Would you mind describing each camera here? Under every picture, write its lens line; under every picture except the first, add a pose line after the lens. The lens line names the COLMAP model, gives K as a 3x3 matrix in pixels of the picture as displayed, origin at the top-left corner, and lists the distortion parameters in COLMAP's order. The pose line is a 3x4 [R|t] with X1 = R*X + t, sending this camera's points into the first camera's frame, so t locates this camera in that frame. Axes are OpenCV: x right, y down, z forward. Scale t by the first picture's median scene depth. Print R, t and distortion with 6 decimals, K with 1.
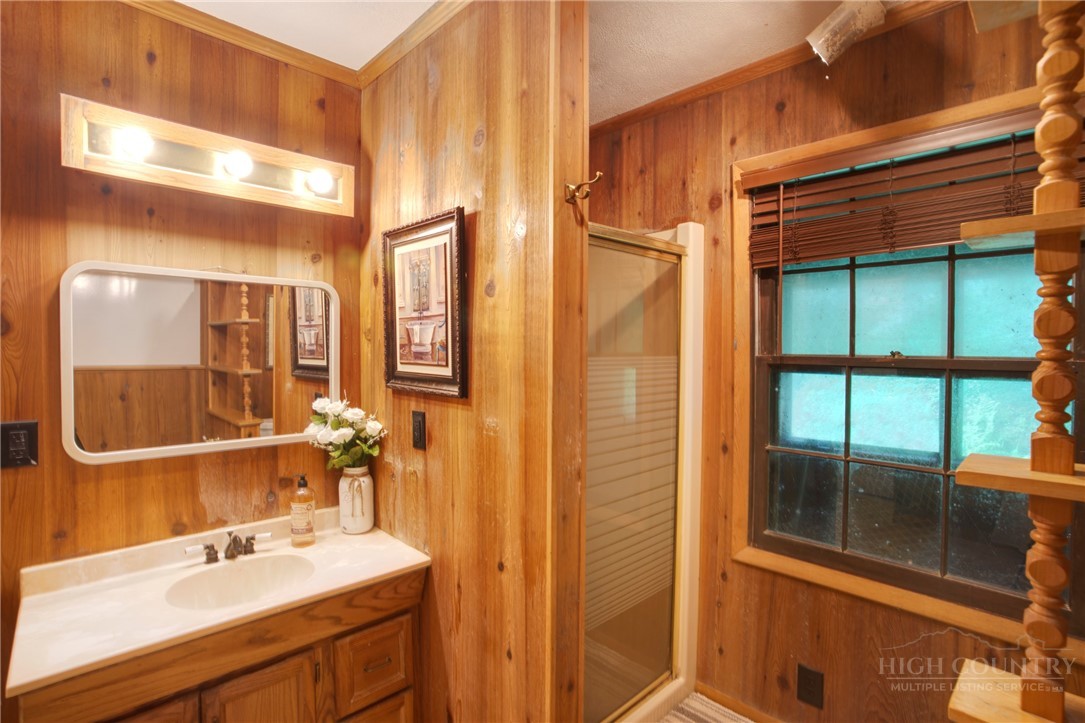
lens RADIAL K [[532.0, 0, 547.4], [0, 532.0, 361.1], [0, 0, 1]] dist [-0.070530, 0.033302]
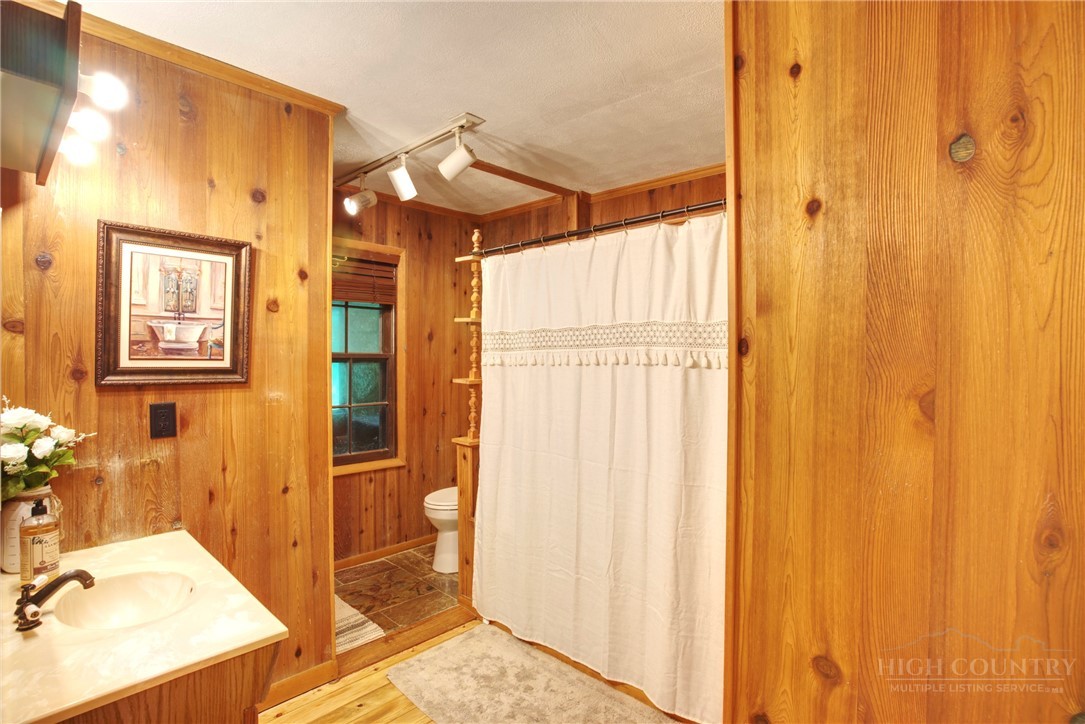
lens RADIAL K [[532.0, 0, 547.4], [0, 532.0, 361.6], [0, 0, 1]] dist [-0.070530, 0.033302]
pose [[-0.073360, -0.011303, 0.997241, -1.420050], [0.016513, 0.999785, 0.012547, 0.010497], [-0.997169, 0.017388, -0.073158, 0.300857]]
